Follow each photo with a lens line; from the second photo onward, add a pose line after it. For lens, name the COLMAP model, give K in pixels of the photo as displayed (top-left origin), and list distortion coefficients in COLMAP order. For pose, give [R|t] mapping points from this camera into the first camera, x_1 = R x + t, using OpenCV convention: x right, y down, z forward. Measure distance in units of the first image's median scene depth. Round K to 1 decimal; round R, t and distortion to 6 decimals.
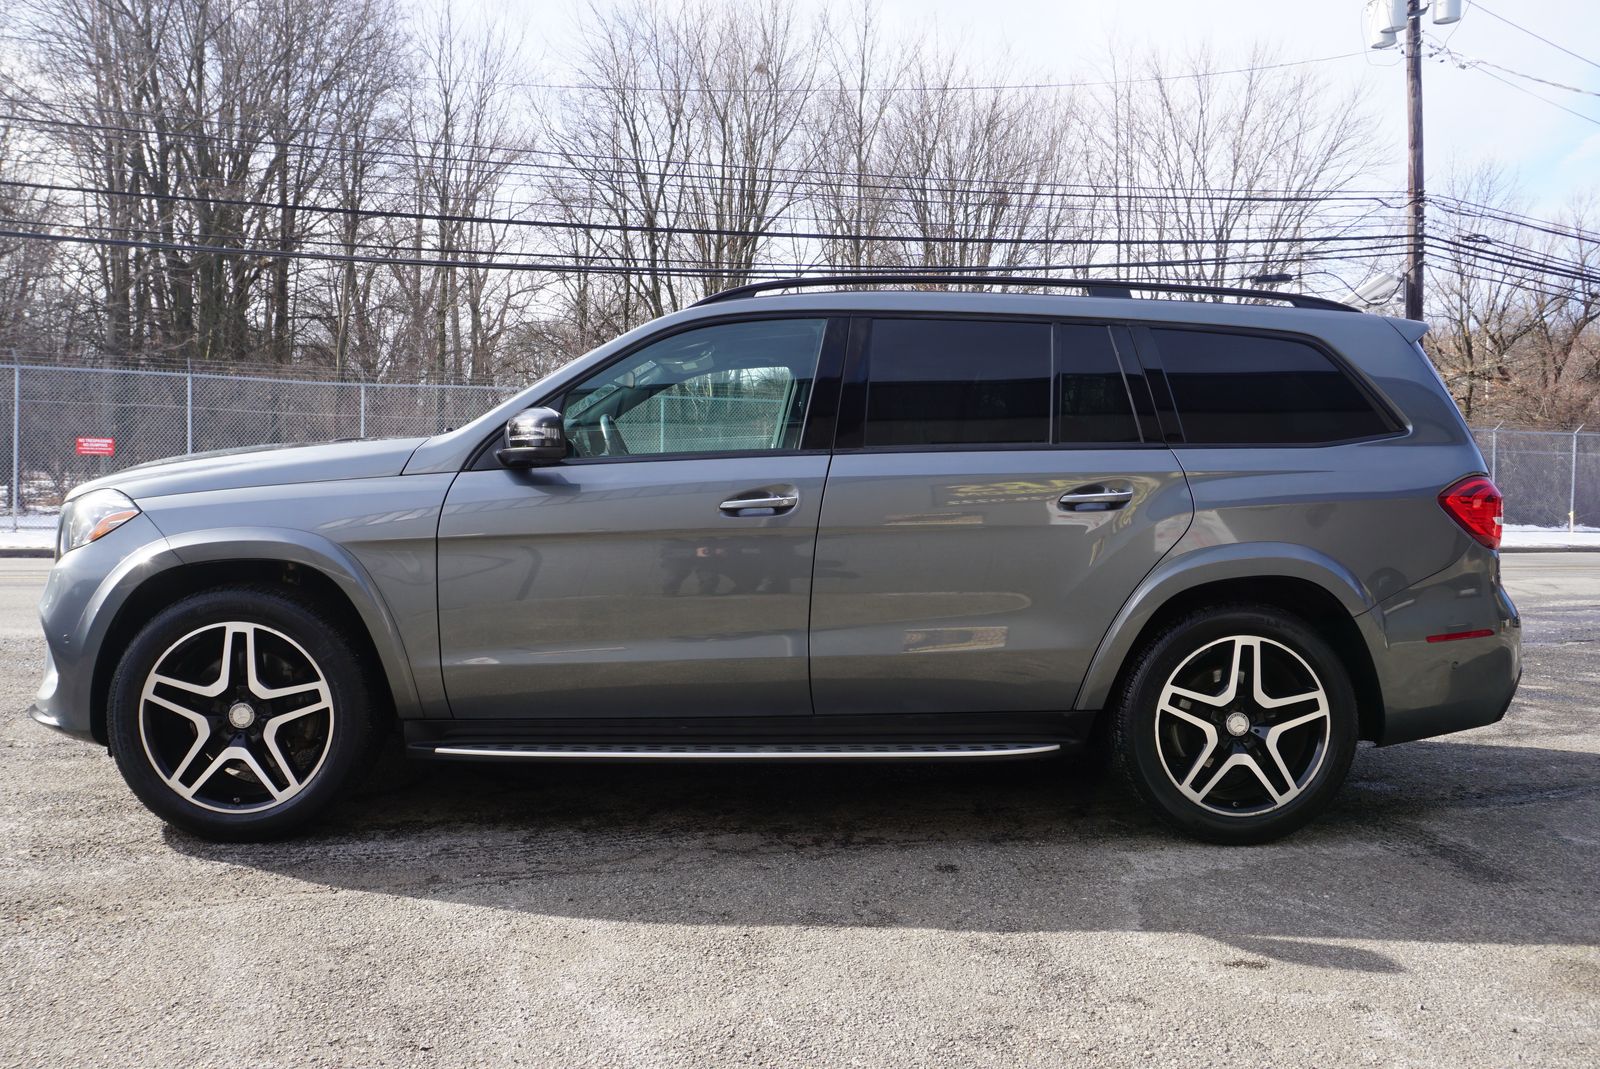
lens RADIAL K [[1215.1, 0, 800.0], [0, 1215.1, 534.5], [0, 0, 1]] dist [-0.048025, 0.001846]
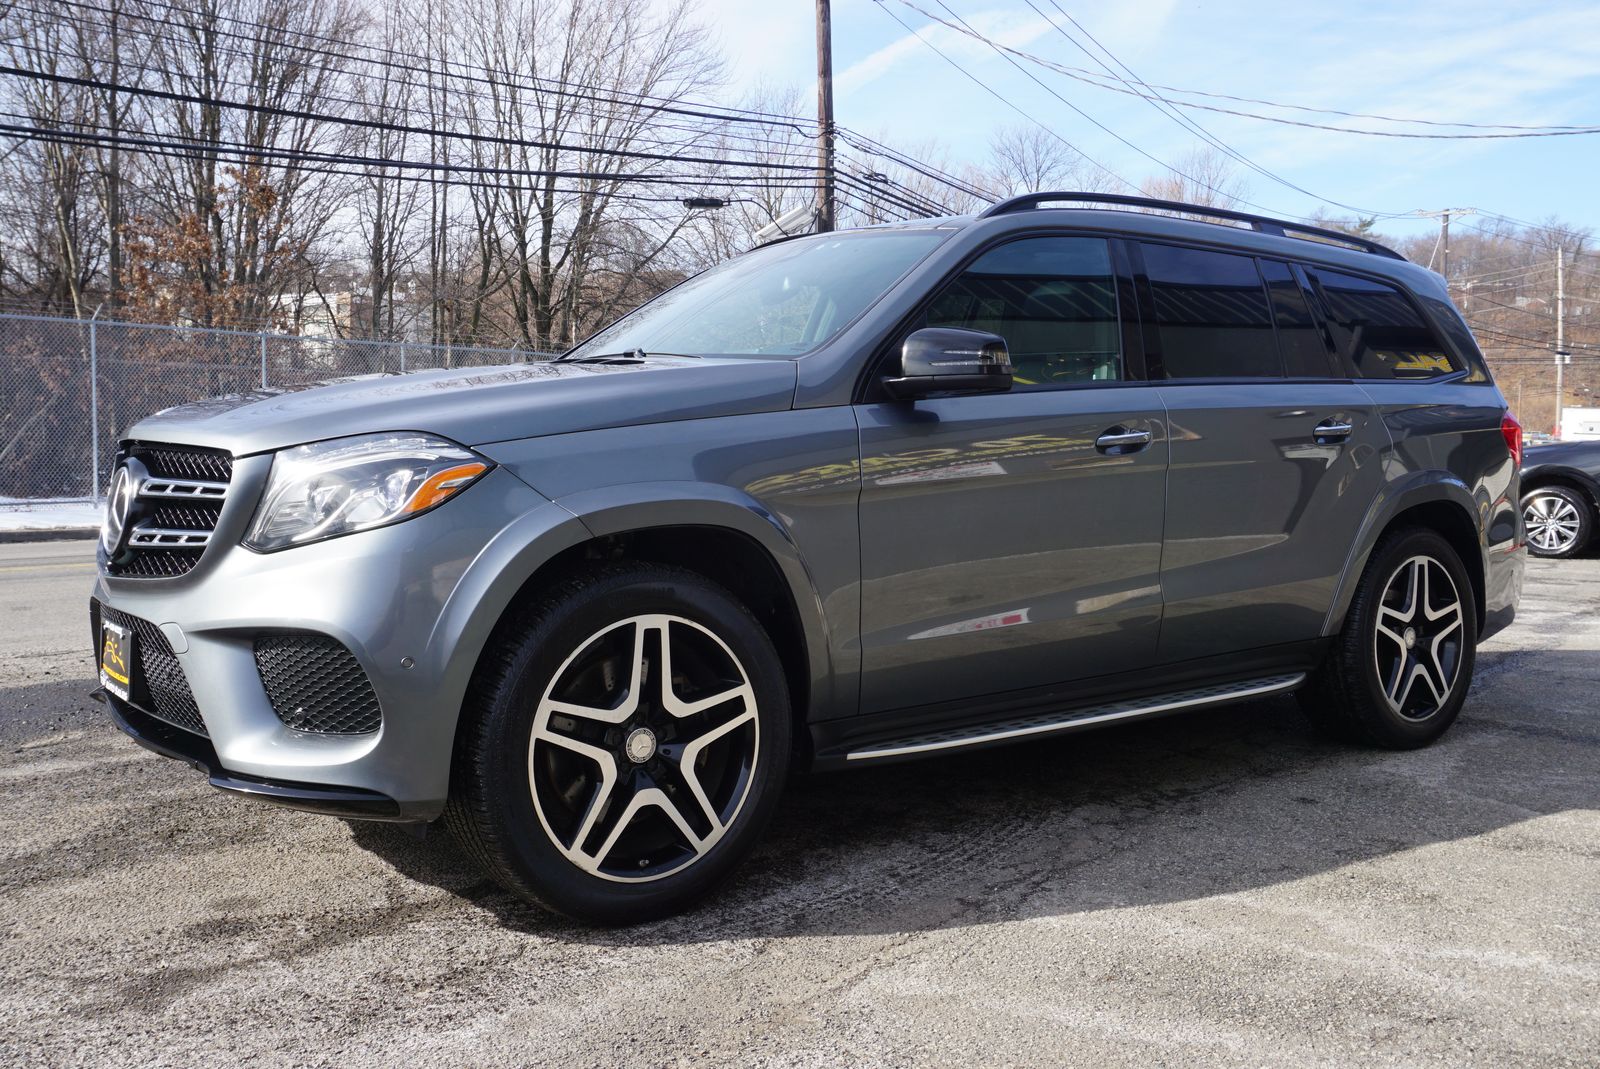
lens RADIAL K [[1465.7, 0, 800.0], [0, 1465.7, 534.5], [0, 0, 1]] dist [-0.038729, -0.000340]
pose [[0.832055, -0.048956, 0.552529, -0.872837], [0.035979, 0.998763, 0.034315, -0.001526], [-0.553525, -0.008673, 0.832787, 0.223396]]
